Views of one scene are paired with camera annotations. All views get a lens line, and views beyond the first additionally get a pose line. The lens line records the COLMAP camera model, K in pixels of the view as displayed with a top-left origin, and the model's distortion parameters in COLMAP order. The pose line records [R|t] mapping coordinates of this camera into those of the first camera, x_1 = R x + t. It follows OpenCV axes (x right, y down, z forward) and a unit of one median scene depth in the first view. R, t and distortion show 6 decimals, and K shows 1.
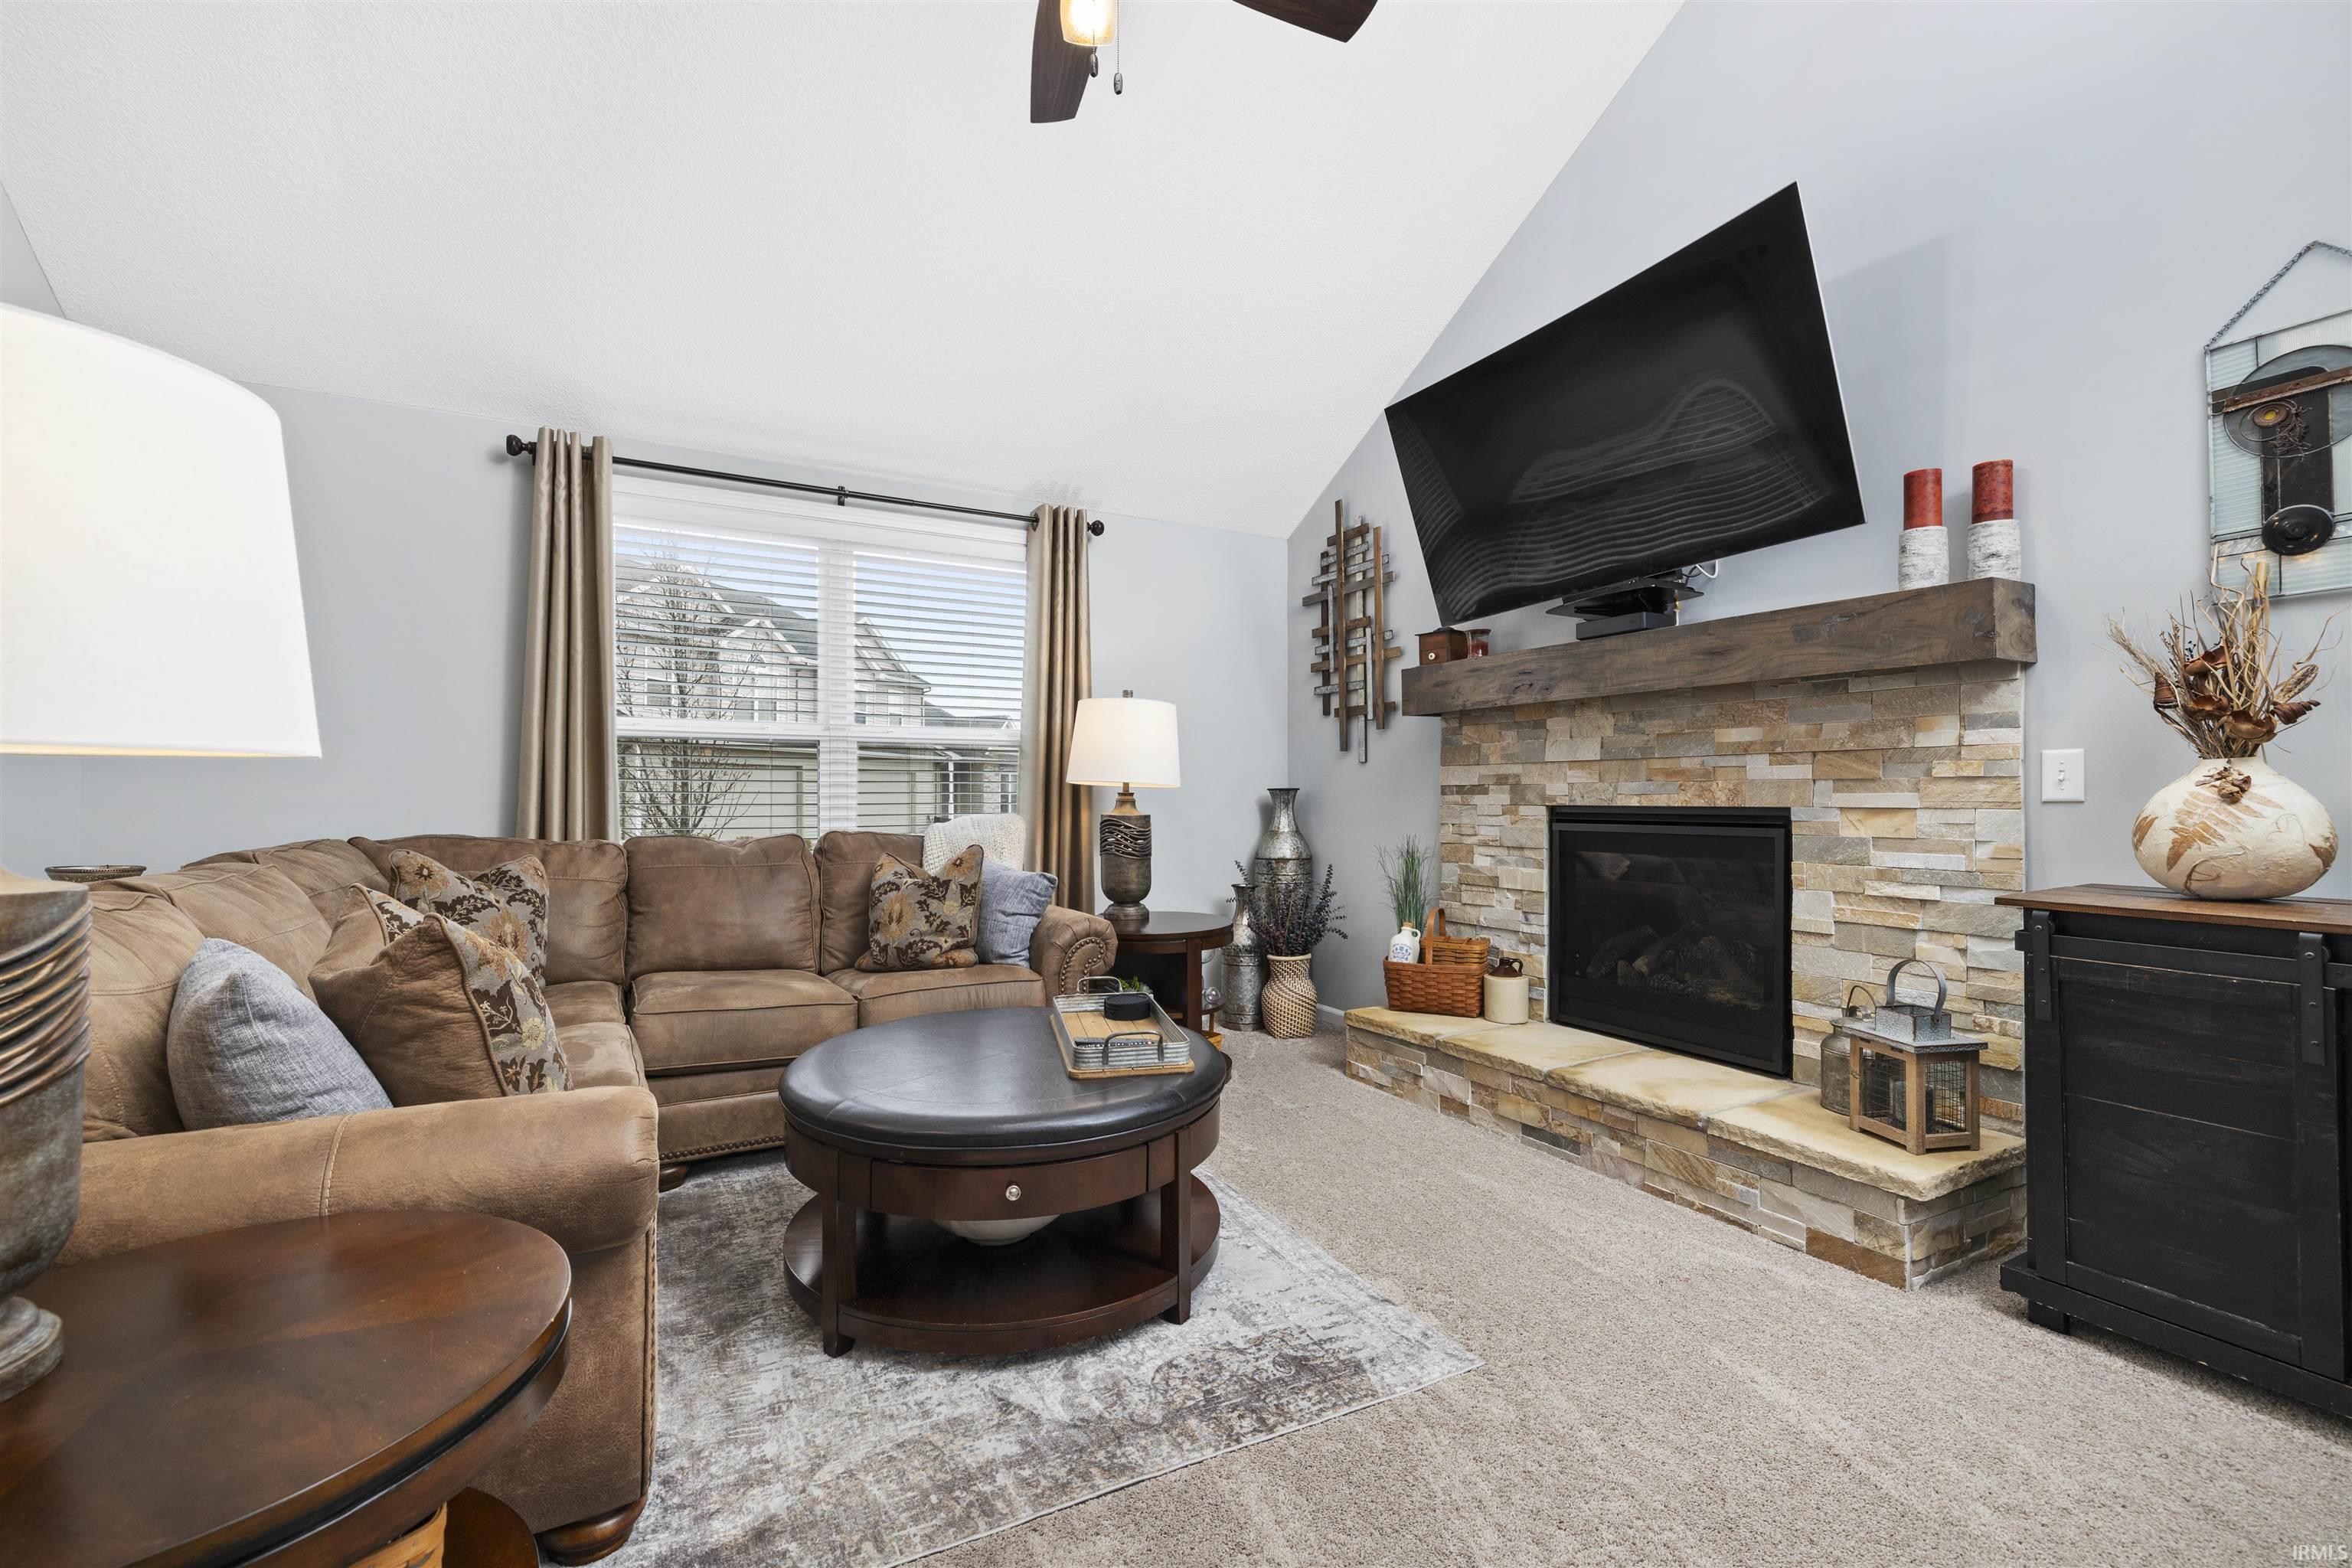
lens RADIAL K [[990.1, 0, 1163.8], [0, 990.1, 779.5], [0, 0, 1]] dist [-0.000796, -0.000122]
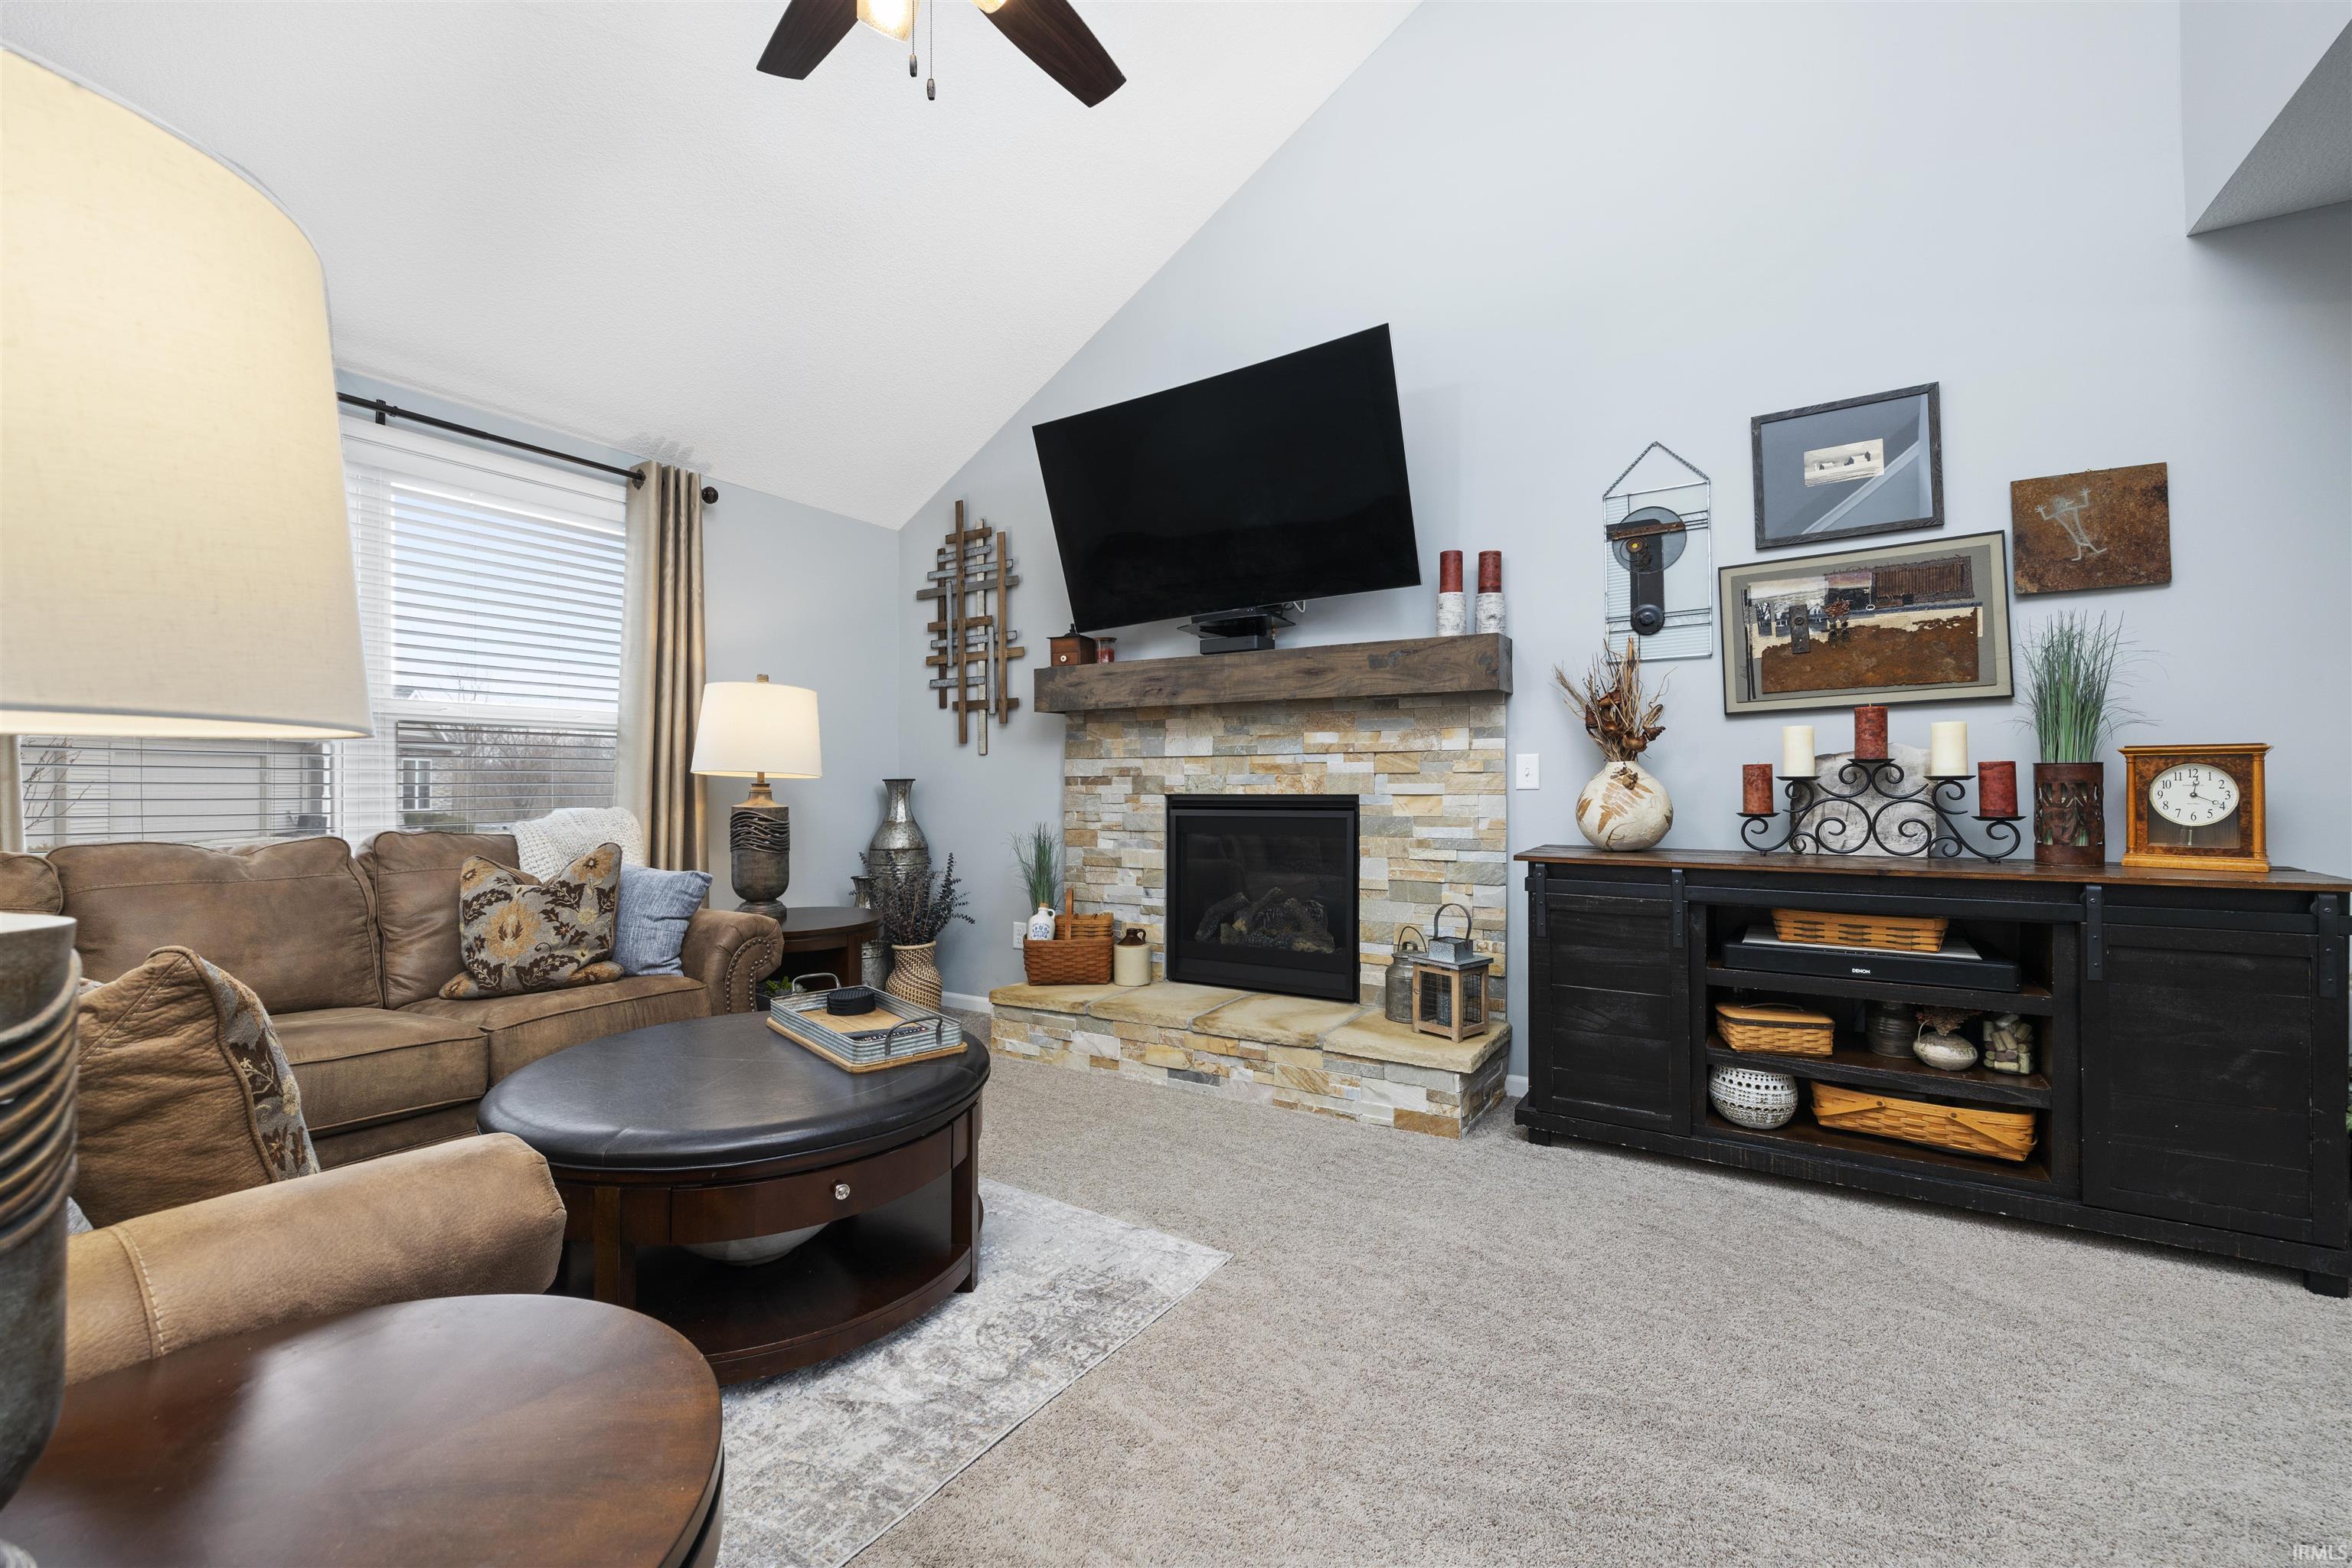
lens RADIAL K [[983.0, 0, 1168.1], [0, 983.0, 770.6], [0, 0, 1]] dist [-0.001690, -0.000073]
pose [[0.870192, 0.005948, 0.492677, -0.228695], [-0.006256, 0.999980, -0.001024, -0.000283], [-0.492673, -0.002191, 0.870212, -0.003225]]
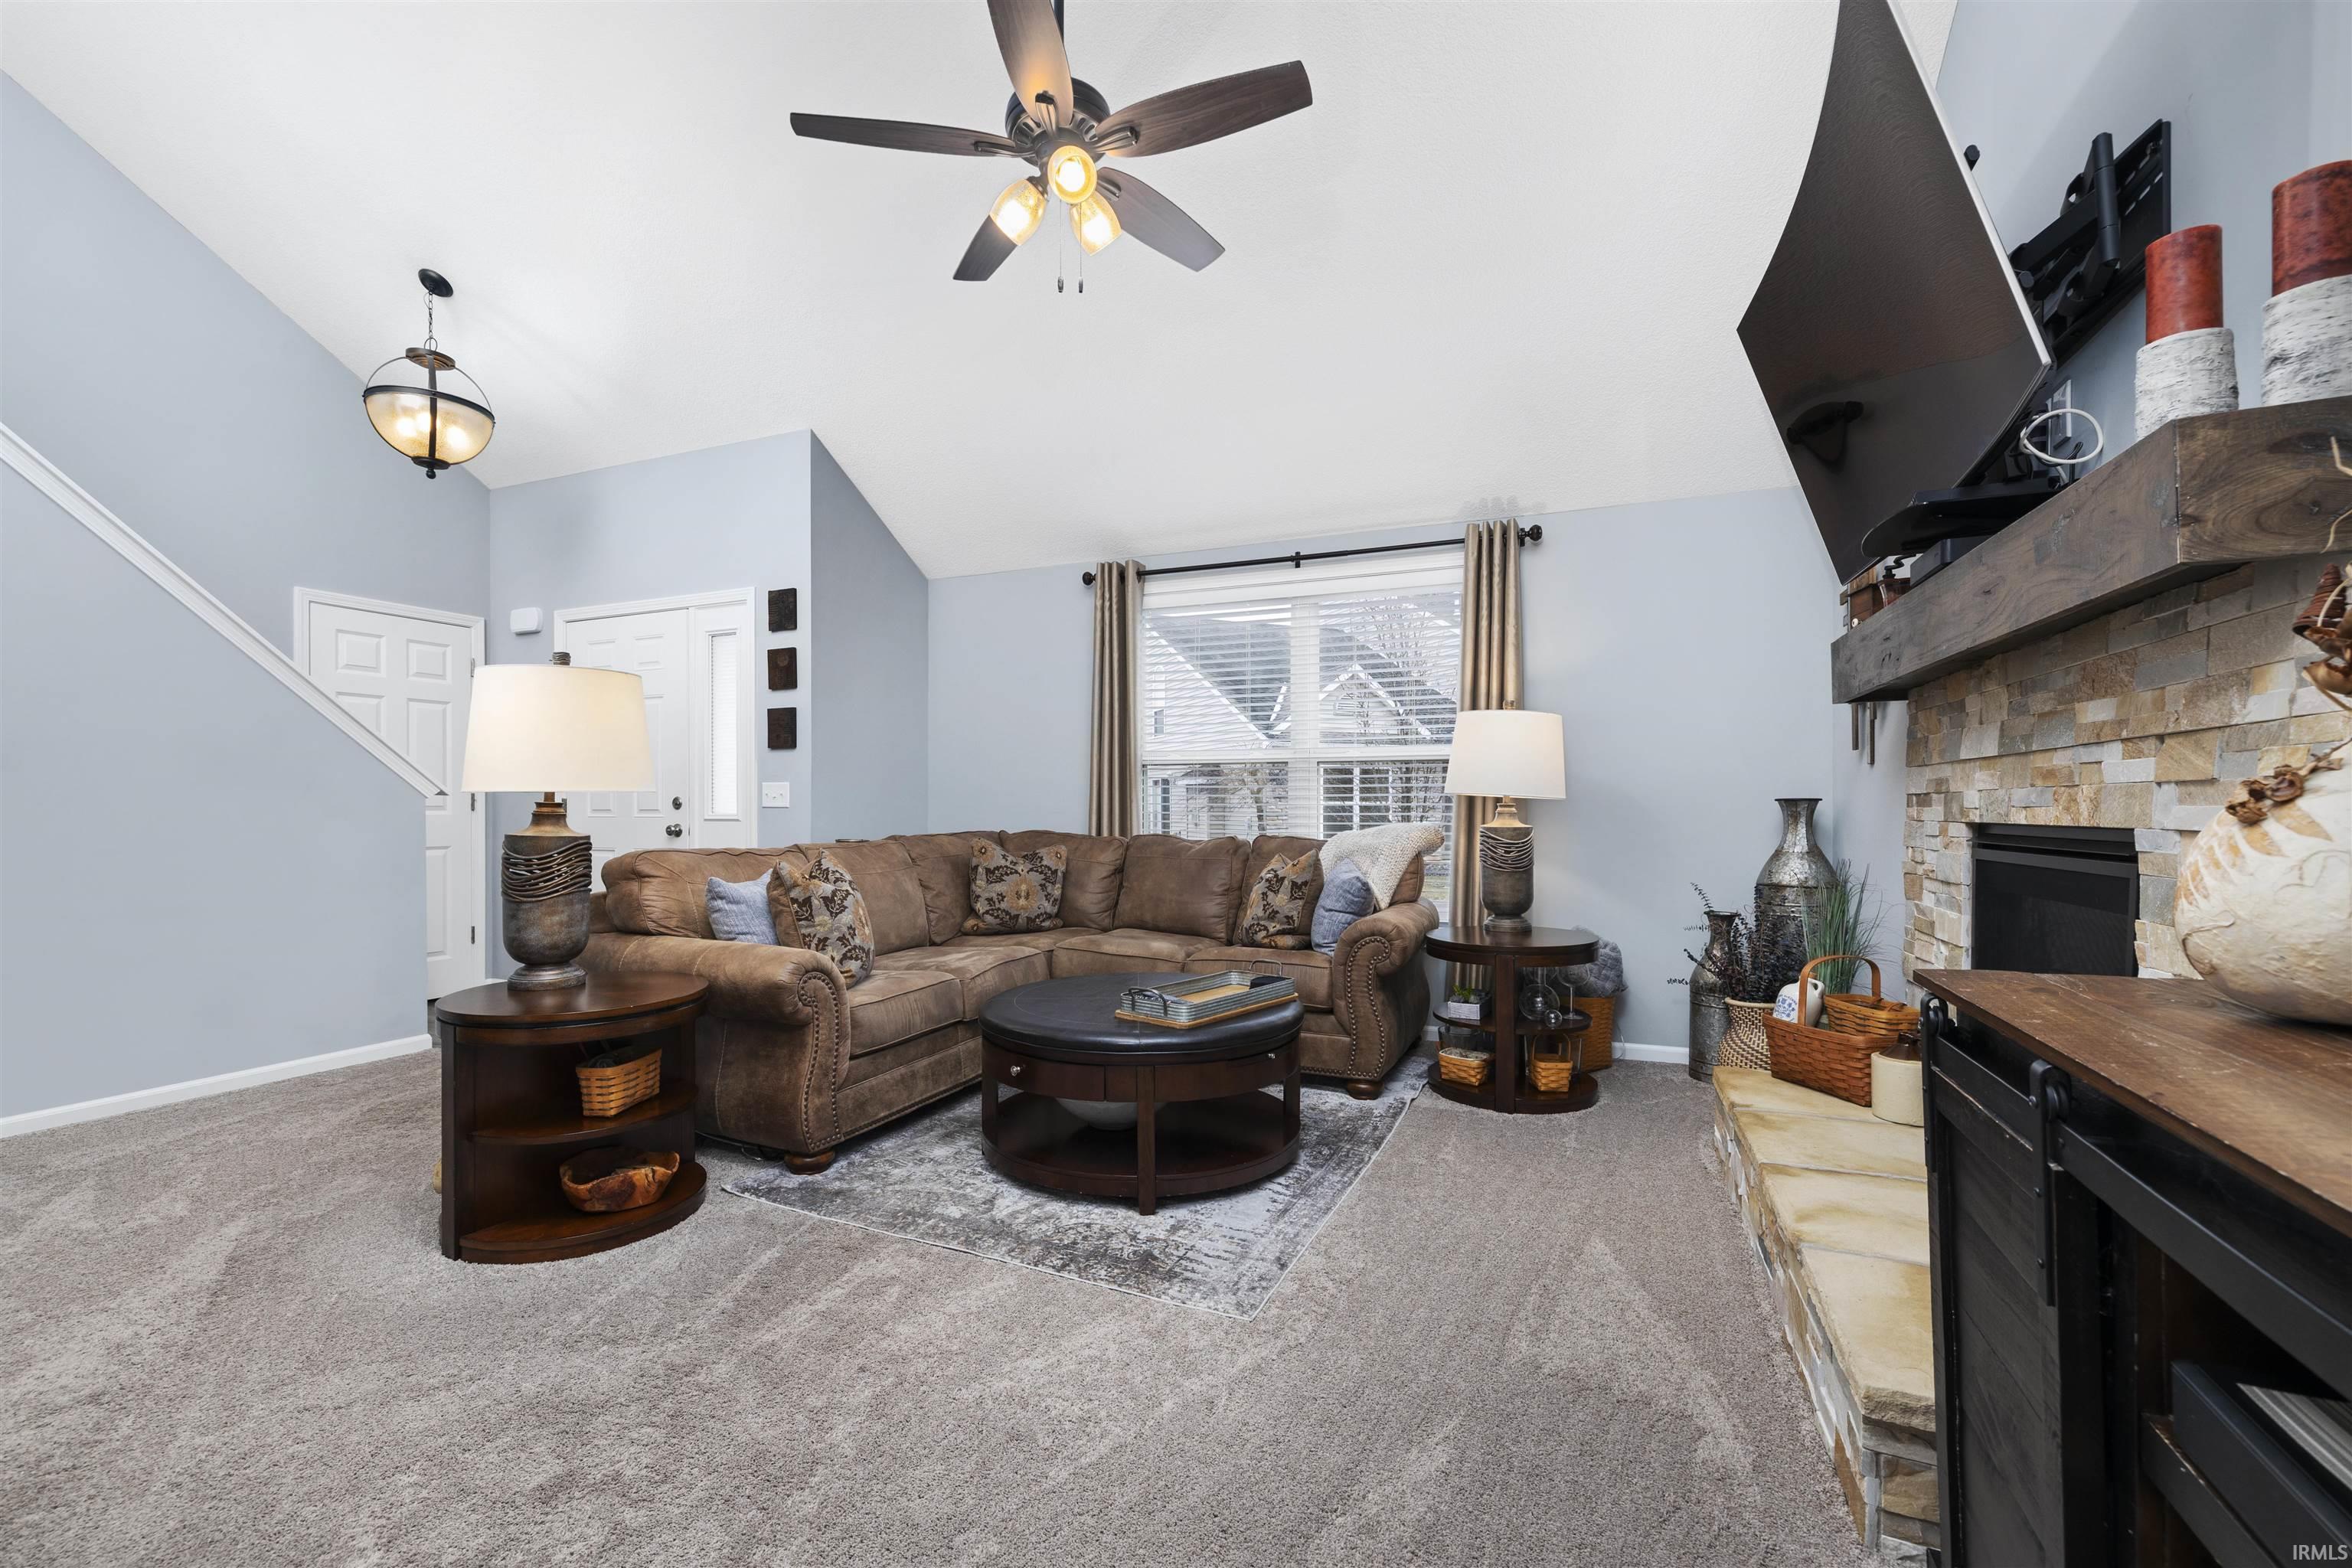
lens RADIAL K [[1002.3, 0, 1164.3], [0, 1002.3, 801.3], [0, 0, 1]] dist [0.000171, 0.000087]
pose [[0.610737, -0.002597, -0.791829, 0.774046], [0.011413, 0.999920, 0.005524, 0.001286], [0.791751, -0.012411, 0.610718, 0.164583]]
